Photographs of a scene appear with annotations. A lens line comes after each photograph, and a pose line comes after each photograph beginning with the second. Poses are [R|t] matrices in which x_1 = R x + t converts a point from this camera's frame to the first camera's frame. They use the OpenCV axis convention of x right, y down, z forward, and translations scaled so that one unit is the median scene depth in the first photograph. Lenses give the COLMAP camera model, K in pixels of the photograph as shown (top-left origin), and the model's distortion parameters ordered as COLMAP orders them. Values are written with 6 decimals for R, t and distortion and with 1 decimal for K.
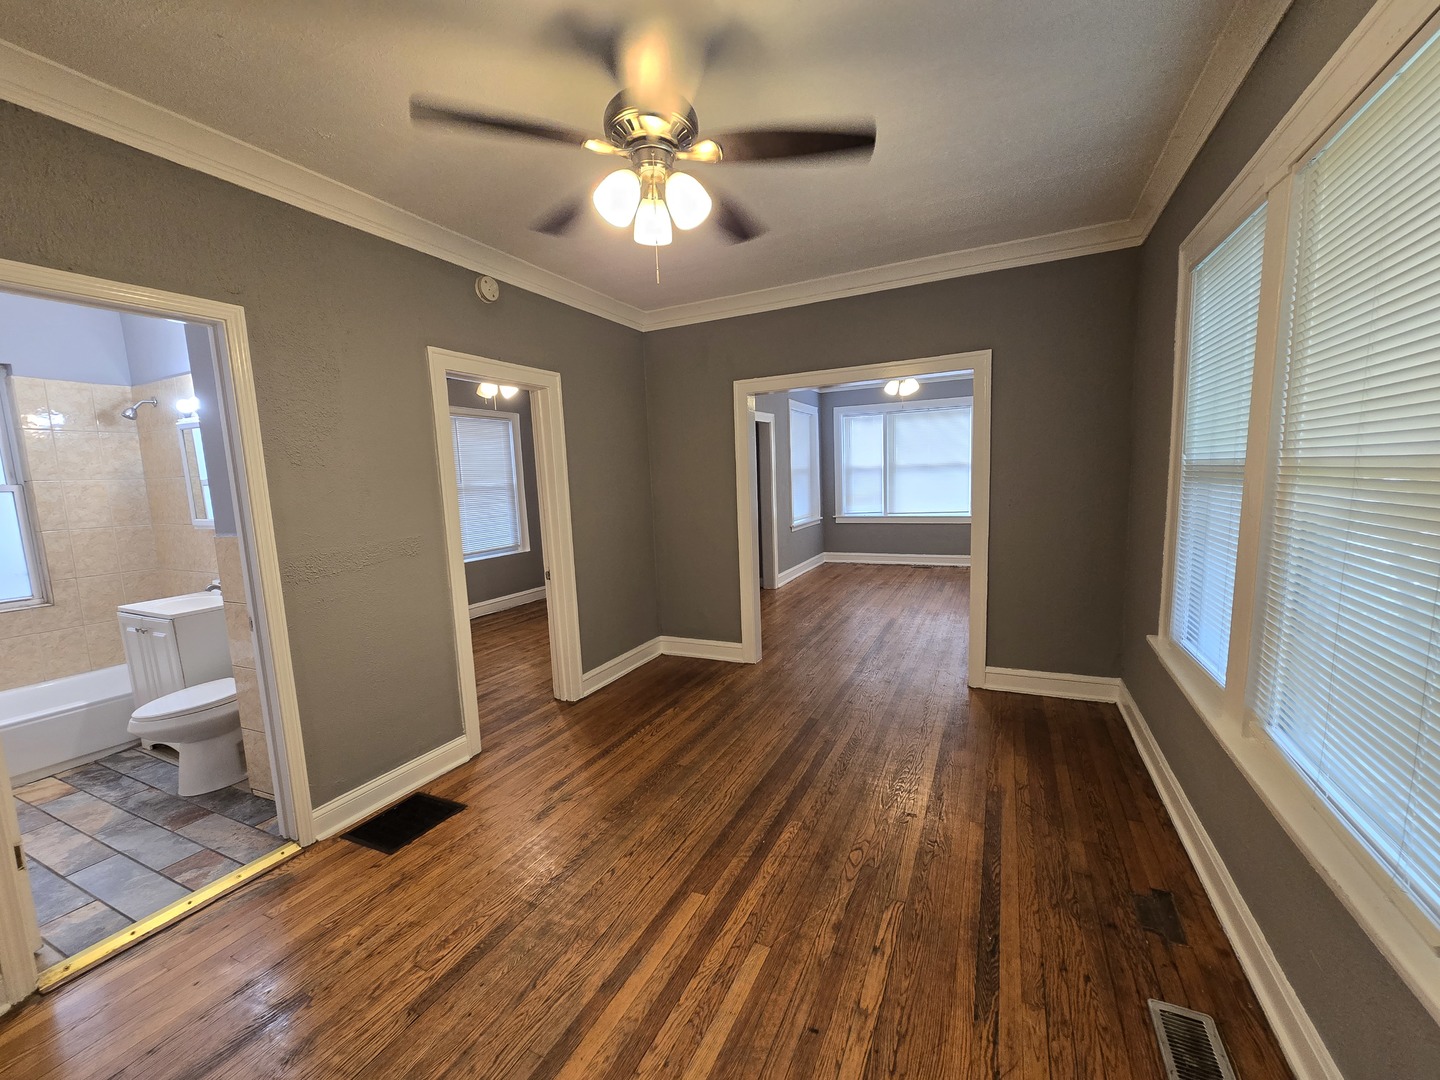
lens RADIAL K [[586.4, 0, 716.1], [0, 586.4, 549.1], [0, 0, 1]] dist [-0.008741, 0.003290]
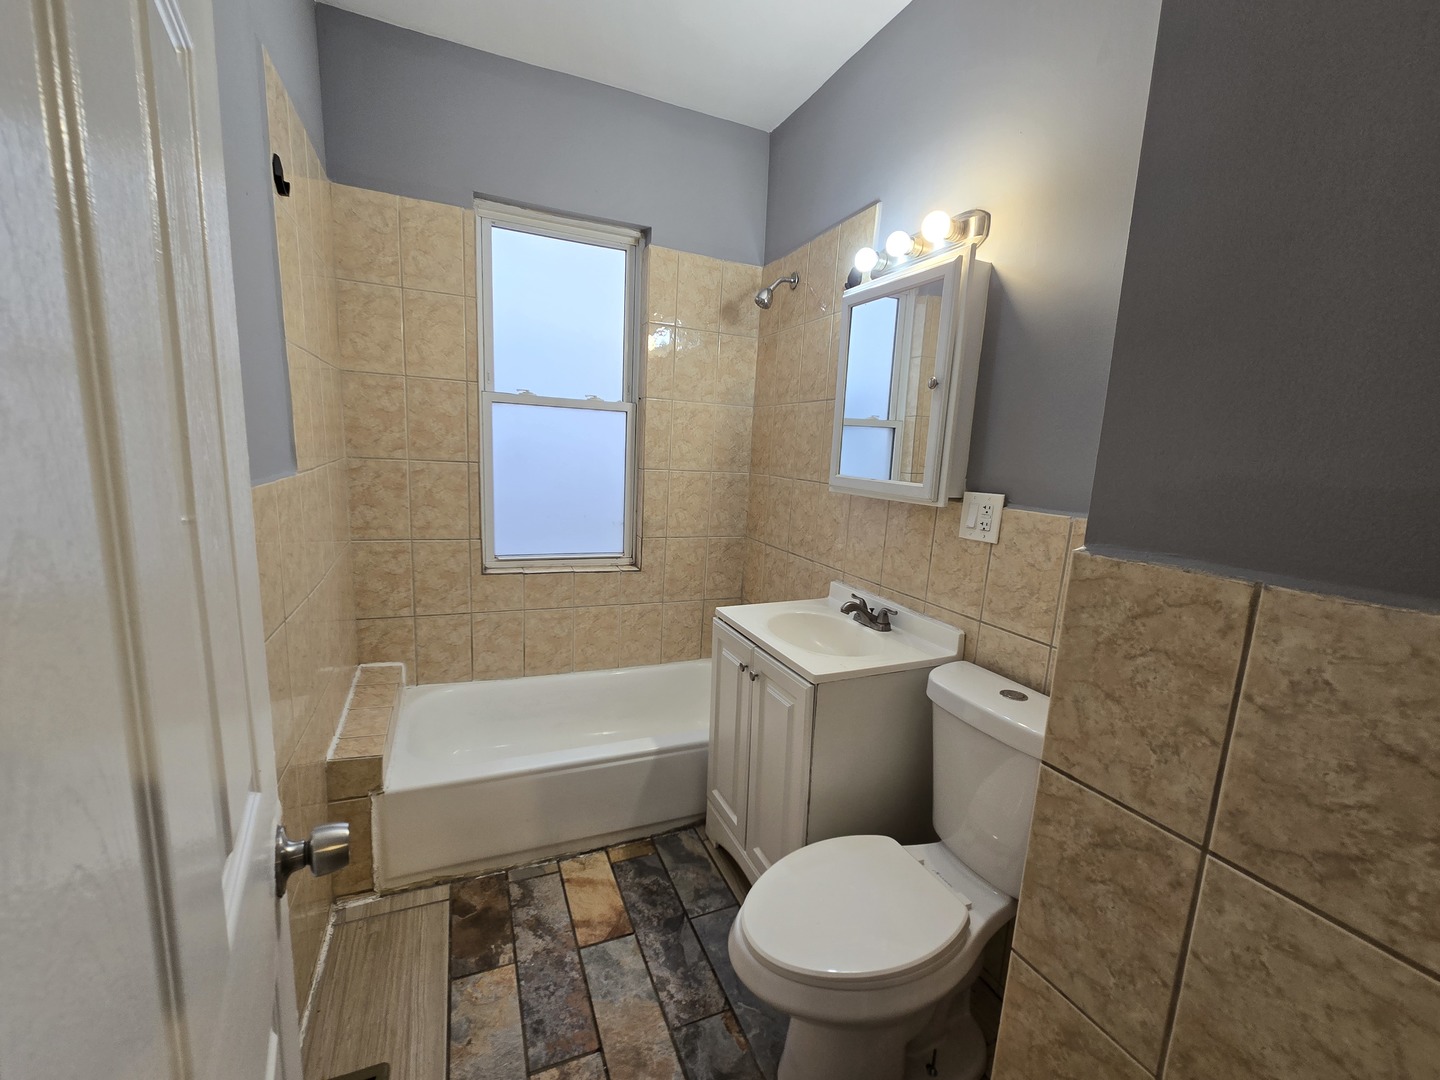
lens RADIAL K [[586.4, 0, 719.6], [0, 586.4, 544.8], [0, 0, 1]] dist [-0.008741, 0.003290]
pose [[0.755789, 0.177137, -0.630401, -0.584711], [-0.157736, 0.983617, 0.087277, -0.015343], [0.635533, 0.033474, 0.771348, 0.479423]]
